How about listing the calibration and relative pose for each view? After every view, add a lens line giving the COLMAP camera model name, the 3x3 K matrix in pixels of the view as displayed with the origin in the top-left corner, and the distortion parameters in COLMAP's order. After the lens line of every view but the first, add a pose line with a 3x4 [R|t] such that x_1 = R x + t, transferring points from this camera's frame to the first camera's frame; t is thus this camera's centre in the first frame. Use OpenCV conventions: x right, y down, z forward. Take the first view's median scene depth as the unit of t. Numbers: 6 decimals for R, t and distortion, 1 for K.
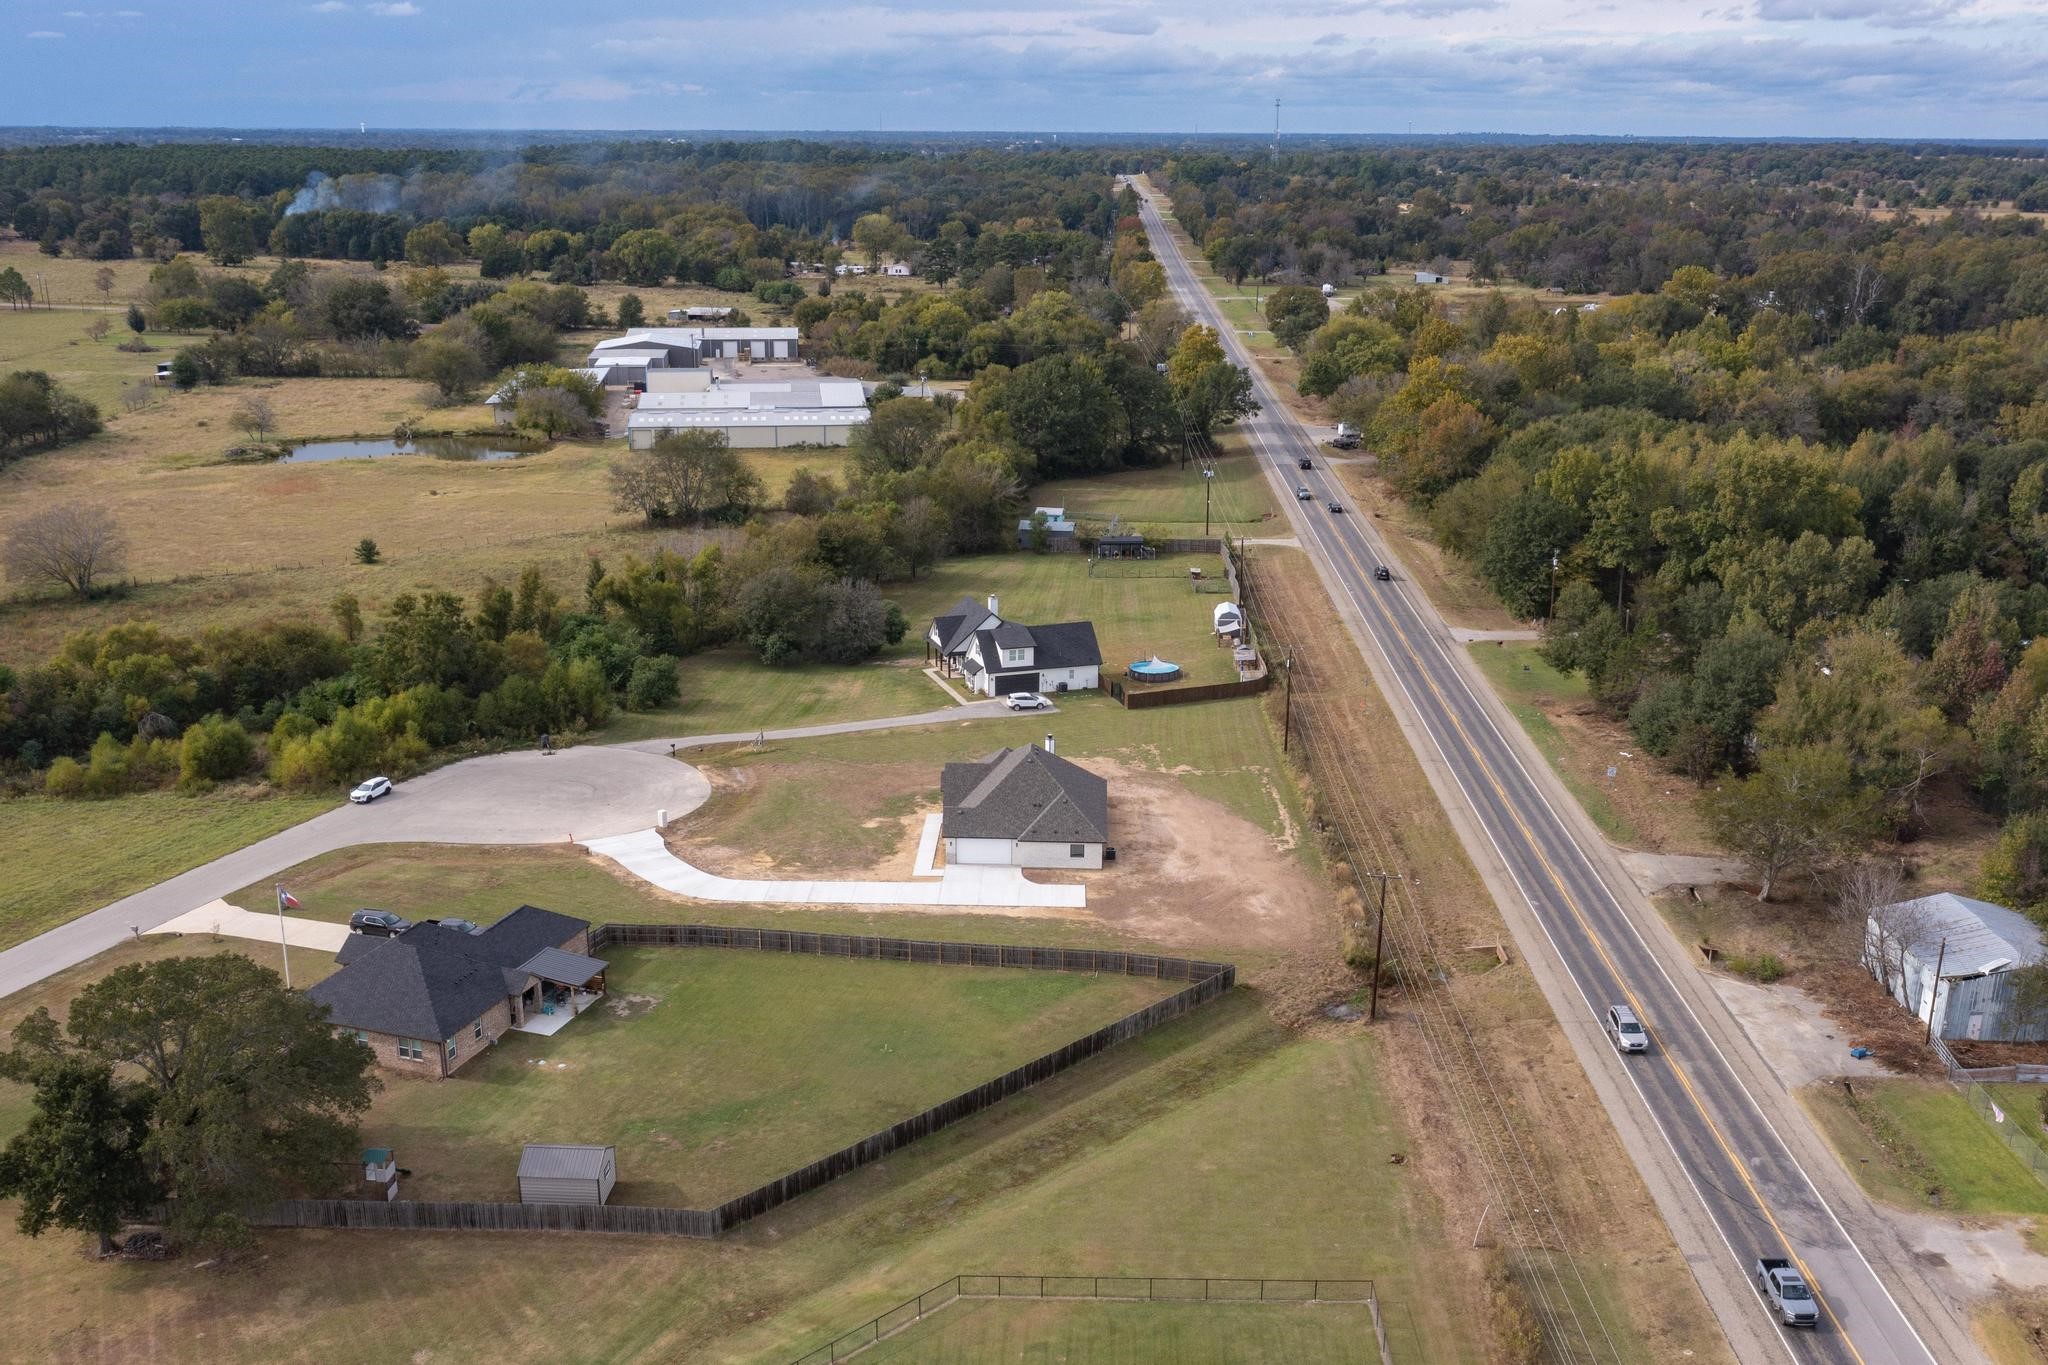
lens RADIAL K [[1963.2, 0, 1034.7], [0, 1963.2, 683.0], [0, 0, 1]] dist [0.010613, 0.008907]
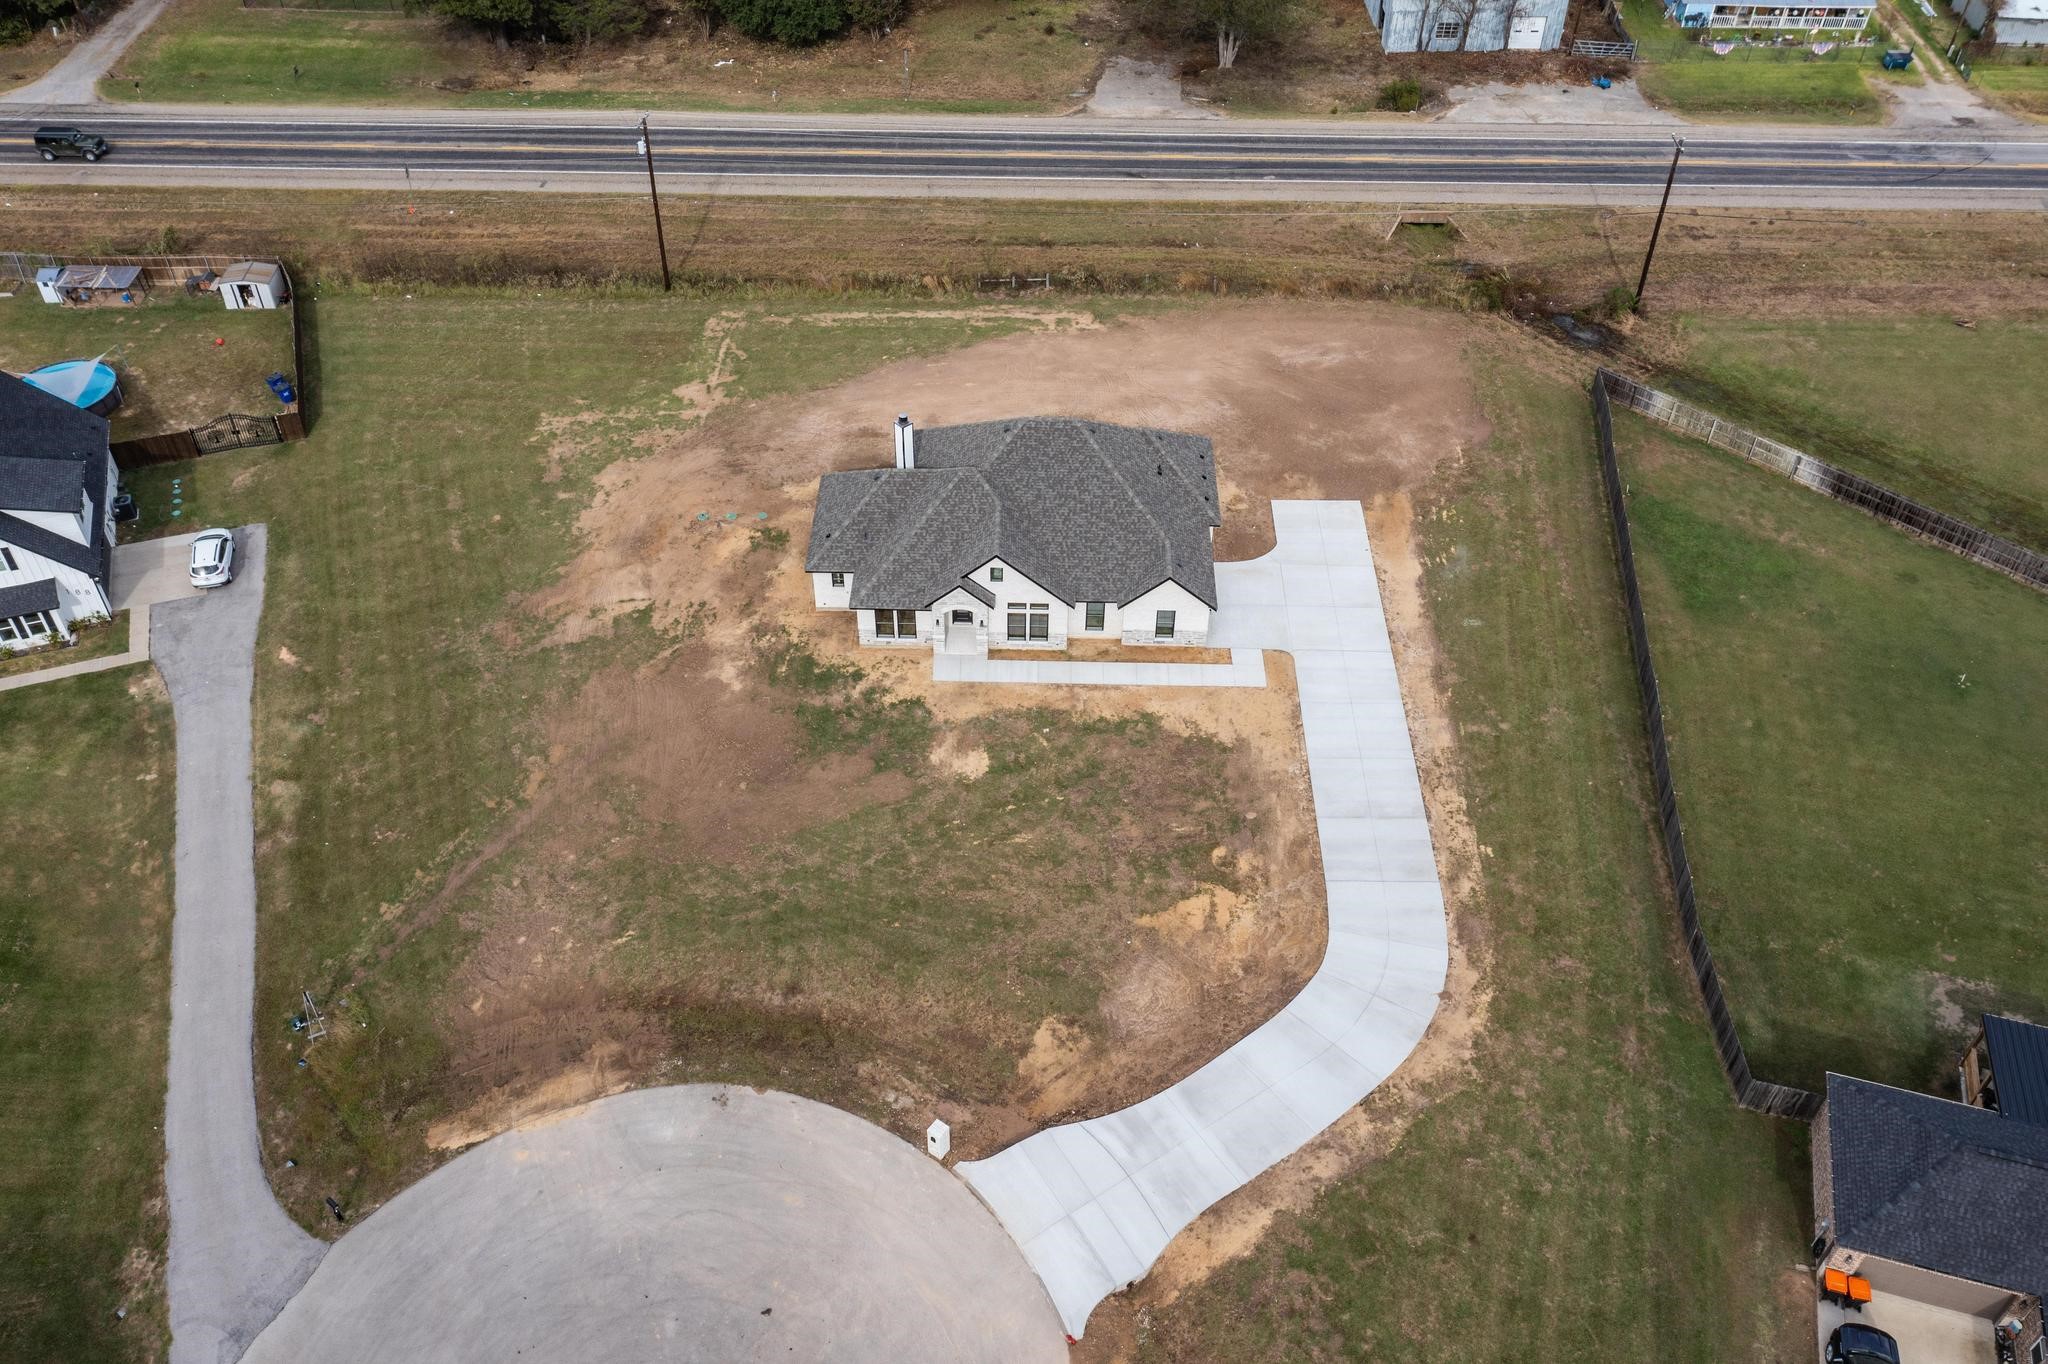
lens RADIAL K [[1664.0, 0, 1024.0], [0, 1664.0, 682.0], [0, 0, 1]] dist [-0.019176, 0.005868]
pose [[-0.008779, -0.689206, 0.724512, -0.351204], [0.260462, 0.697954, 0.667098, -0.205074], [-0.965444, 0.194564, 0.173384, 0.861494]]
